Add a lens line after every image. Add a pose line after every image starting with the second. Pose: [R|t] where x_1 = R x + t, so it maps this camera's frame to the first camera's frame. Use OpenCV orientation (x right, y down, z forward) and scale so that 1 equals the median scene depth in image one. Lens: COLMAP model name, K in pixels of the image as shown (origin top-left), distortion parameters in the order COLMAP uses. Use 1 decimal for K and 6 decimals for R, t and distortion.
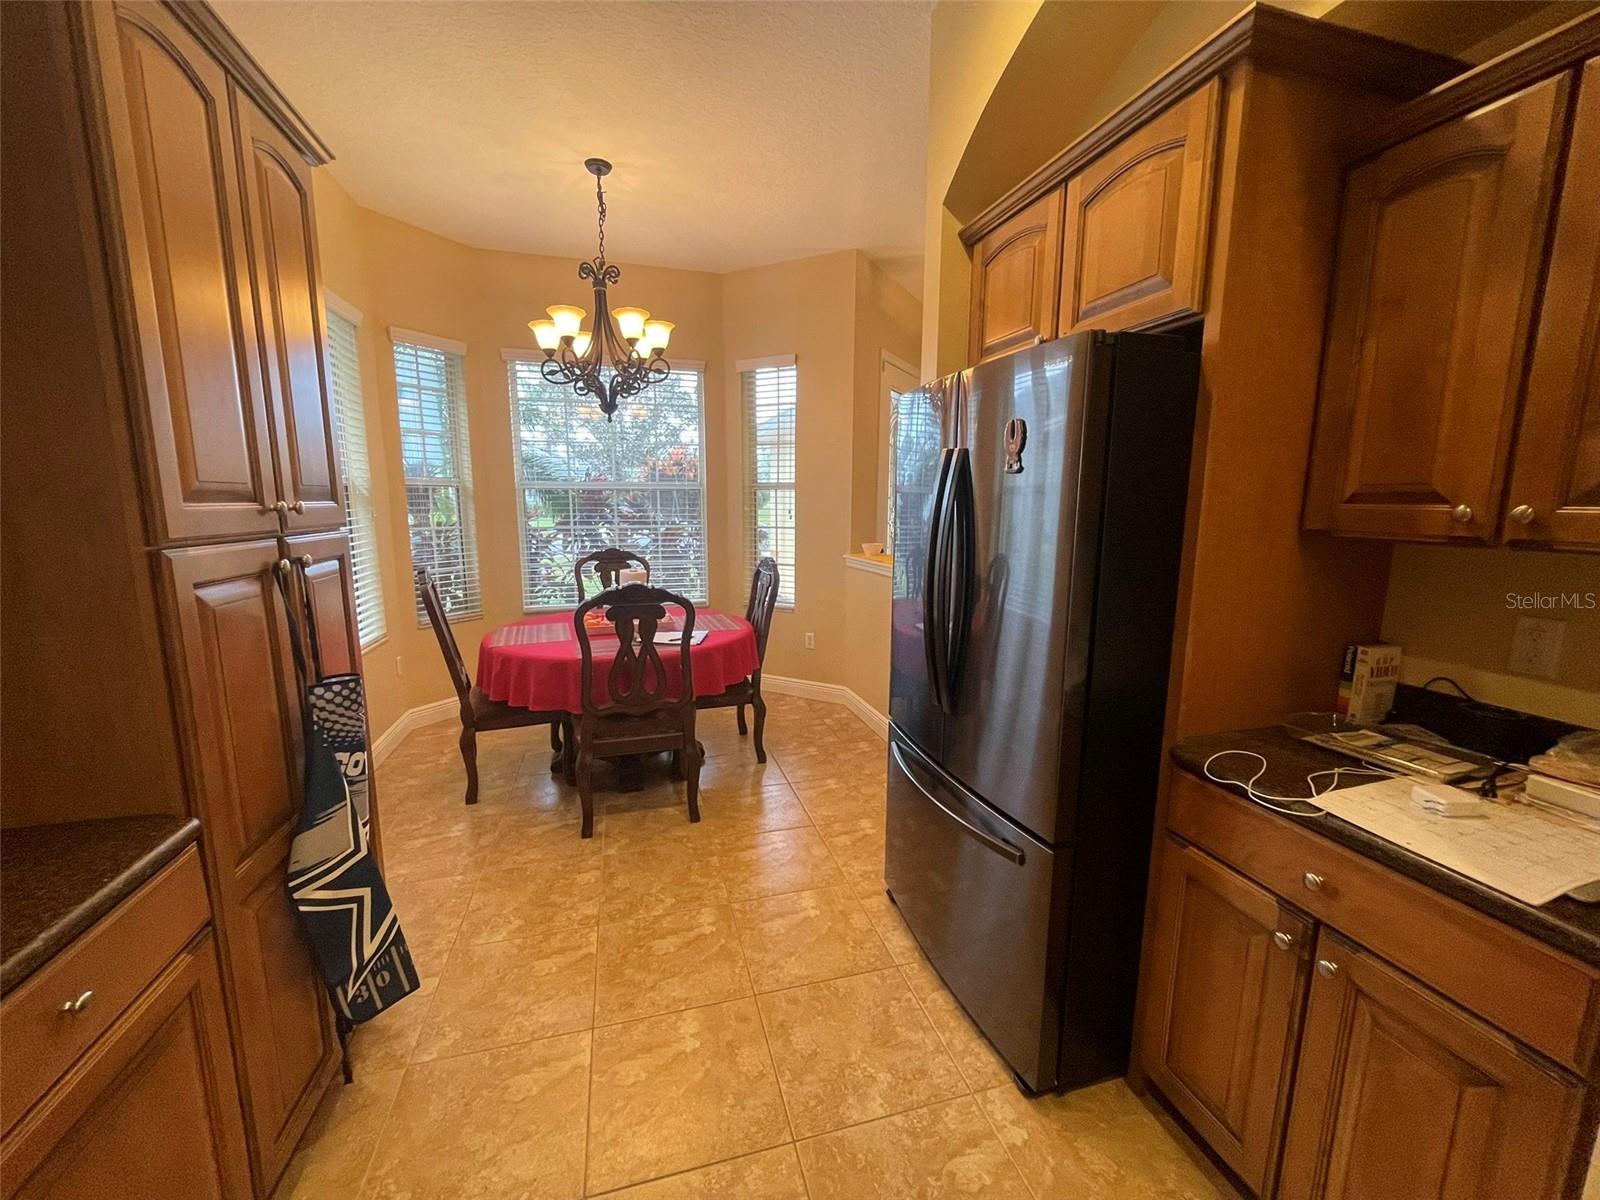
lens RADIAL K [[639.5, 0, 798.5], [0, 639.5, 596.2], [0, 0, 1]] dist [-0.003427, -0.000644]
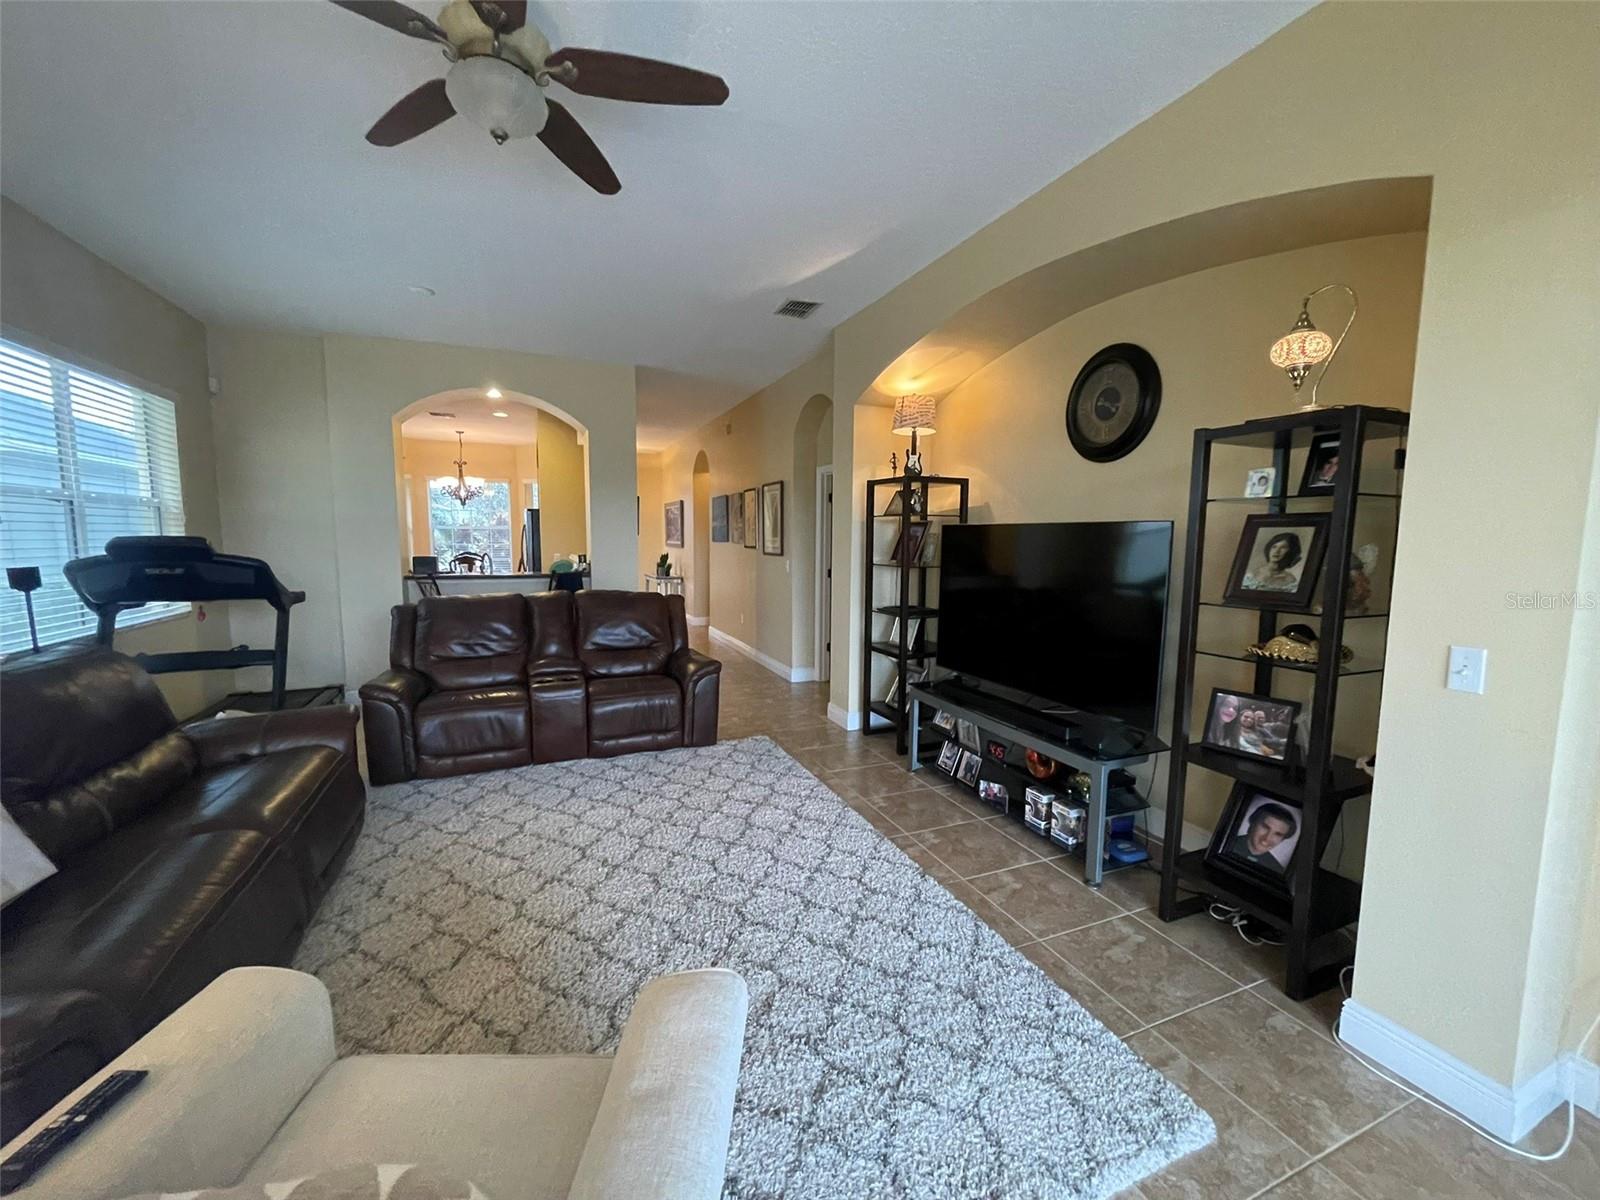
lens RADIAL K [[639.5, 0, 800.6], [0, 639.5, 601.8], [0, 0, 1]] dist [-0.003427, -0.000644]
pose [[0.992243, -0.008462, 0.124025, 0.966536], [0.014455, 0.998767, -0.047501, 0.365219], [-0.123470, 0.048925, 0.991141, -2.324119]]
